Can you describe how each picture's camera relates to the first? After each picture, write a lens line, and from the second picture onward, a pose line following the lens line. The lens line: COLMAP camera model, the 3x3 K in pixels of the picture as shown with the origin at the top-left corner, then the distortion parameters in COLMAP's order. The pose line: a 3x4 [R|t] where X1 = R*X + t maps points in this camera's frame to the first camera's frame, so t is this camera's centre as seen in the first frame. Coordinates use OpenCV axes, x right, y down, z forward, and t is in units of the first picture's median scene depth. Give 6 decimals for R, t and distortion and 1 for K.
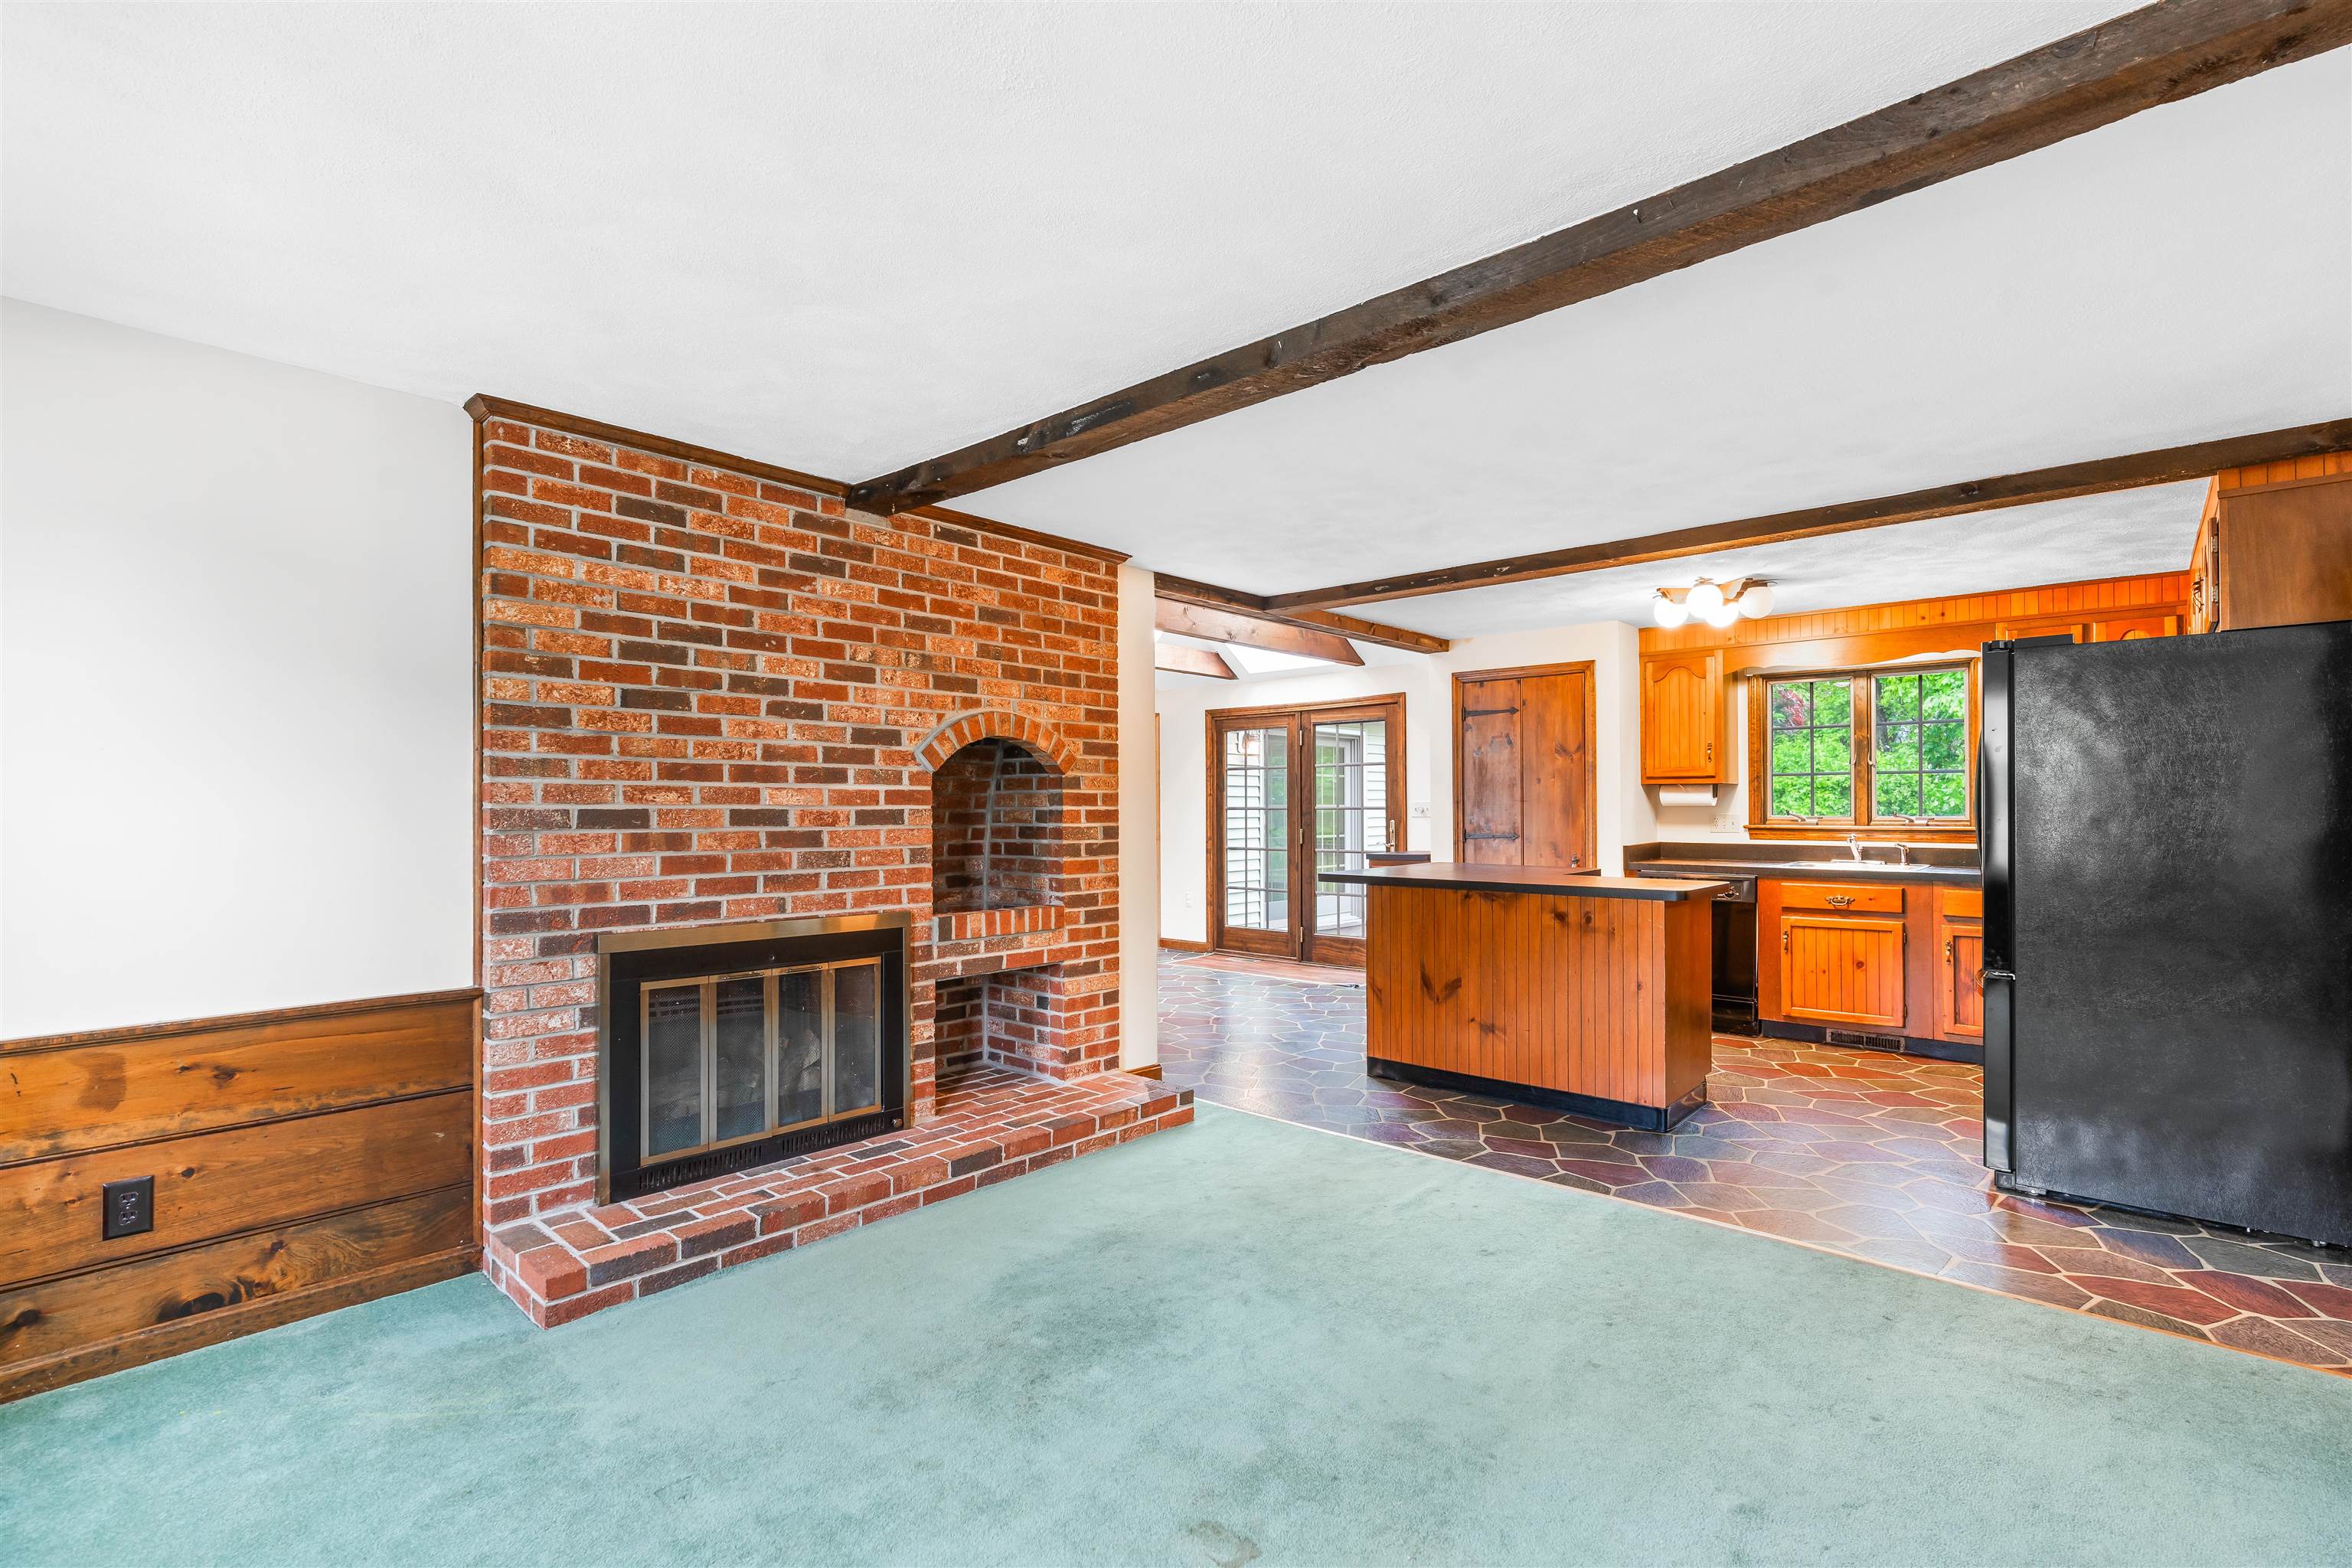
lens RADIAL K [[1070.6, 0, 1180.2], [0, 1070.6, 802.1], [0, 0, 1]] dist [-0.005739, 0.003527]
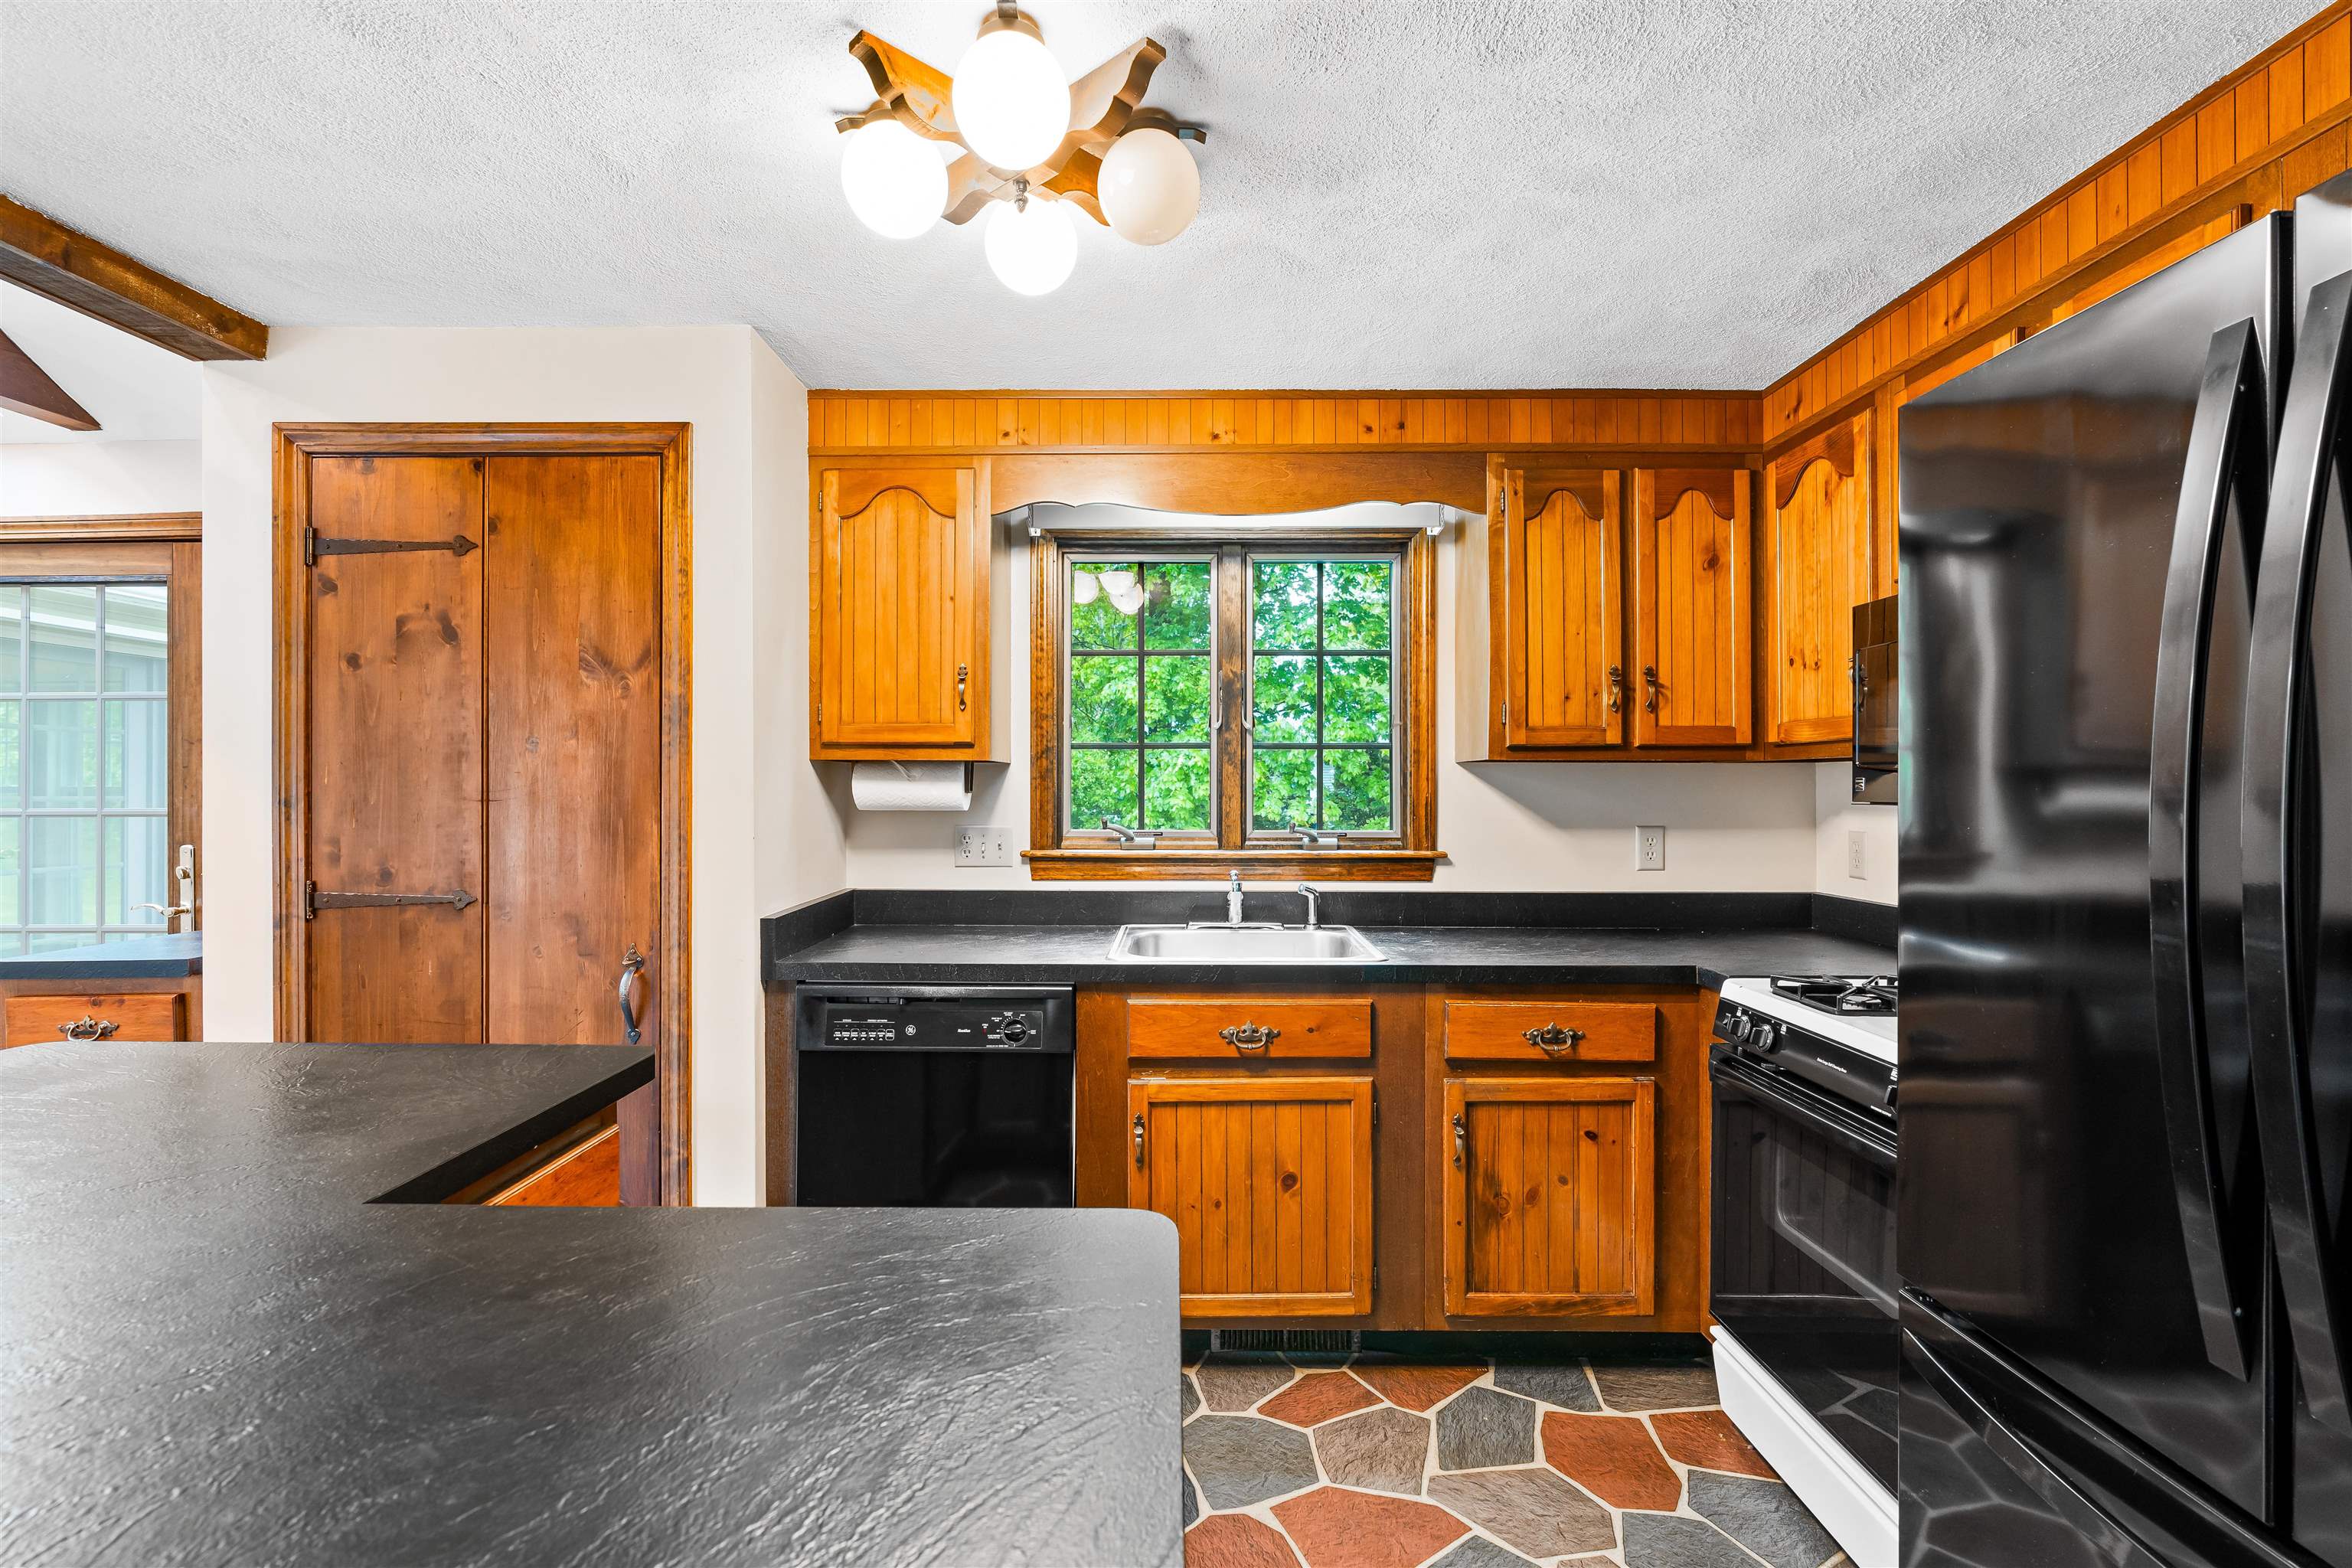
lens RADIAL K [[1070.6, 0, 1161.4], [0, 1070.6, 782.3], [0, 0, 1]] dist [-0.005739, 0.003527]
pose [[0.758074, 0.008189, 0.652117, 0.266185], [-0.005974, 0.999966, -0.005614, -0.006612], [-0.652141, 0.000360, 0.758098, 0.601800]]
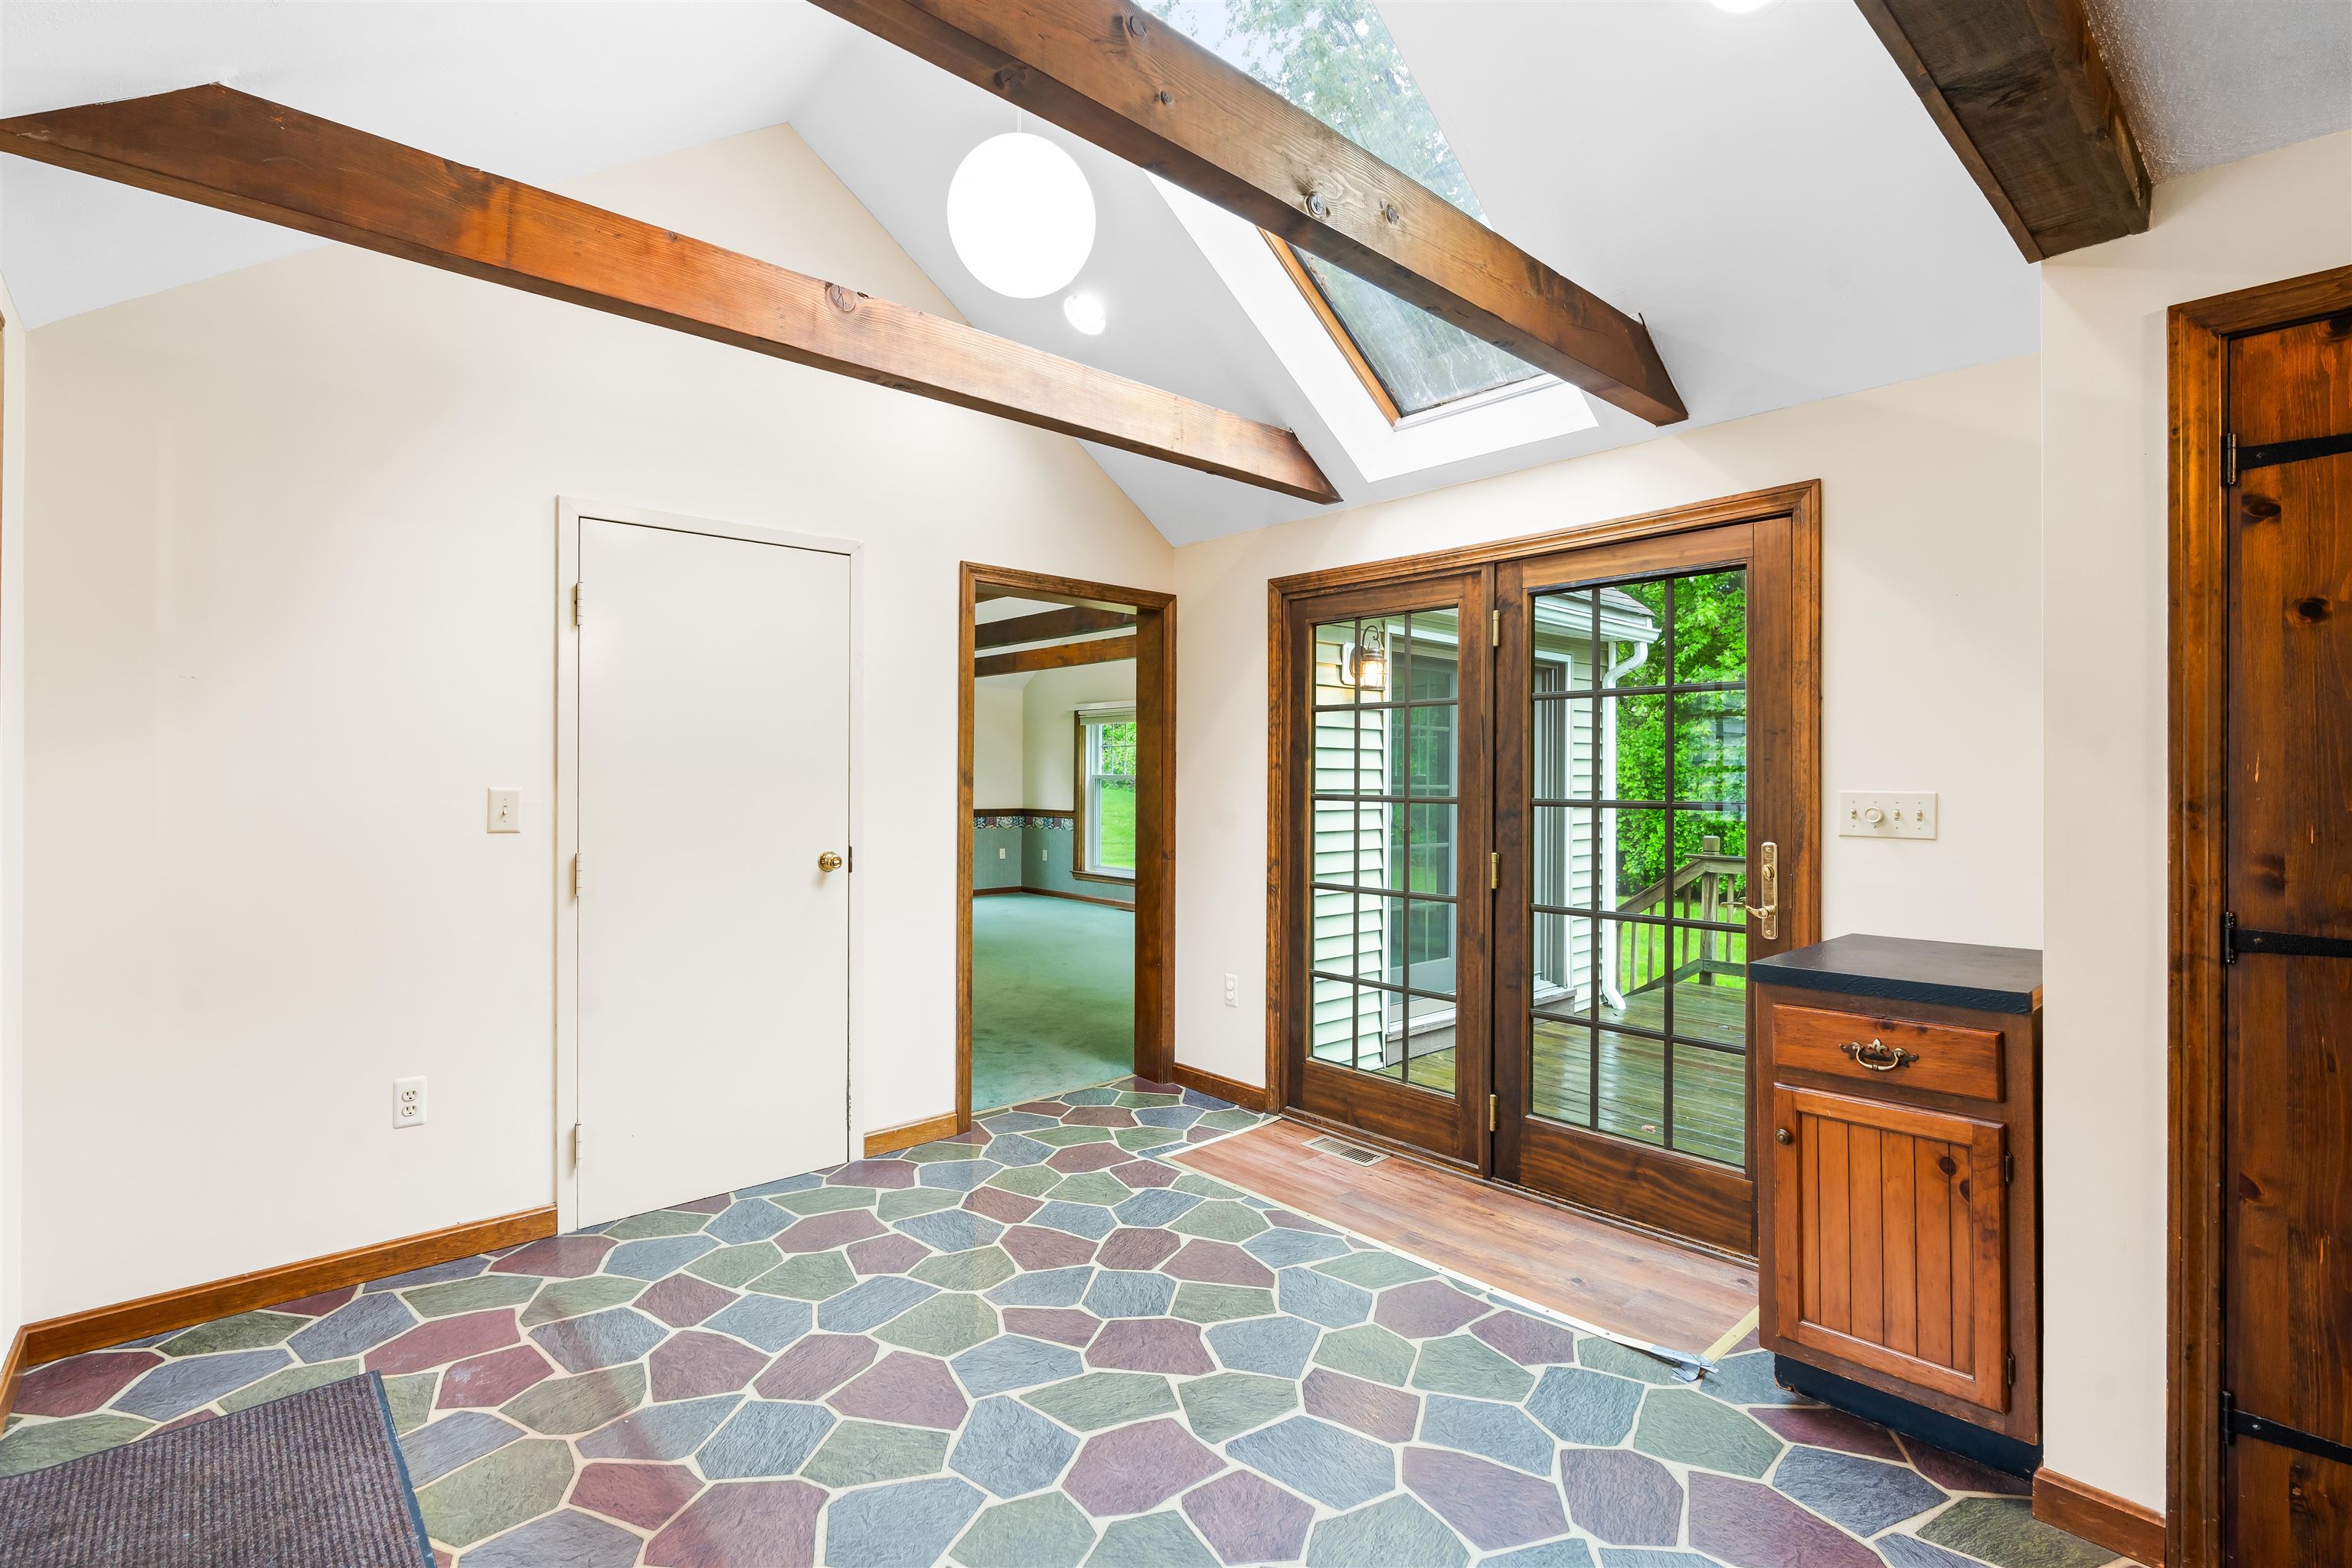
lens RADIAL K [[1070.6, 0, 1181.1], [0, 1070.6, 780.3], [0, 0, 1]] dist [-0.005739, 0.003527]
pose [[0.994993, 0.010571, -0.099388, 0.046572], [-0.009526, 0.999894, 0.010982, -0.007074], [0.099494, -0.009980, 0.994988, 0.773277]]
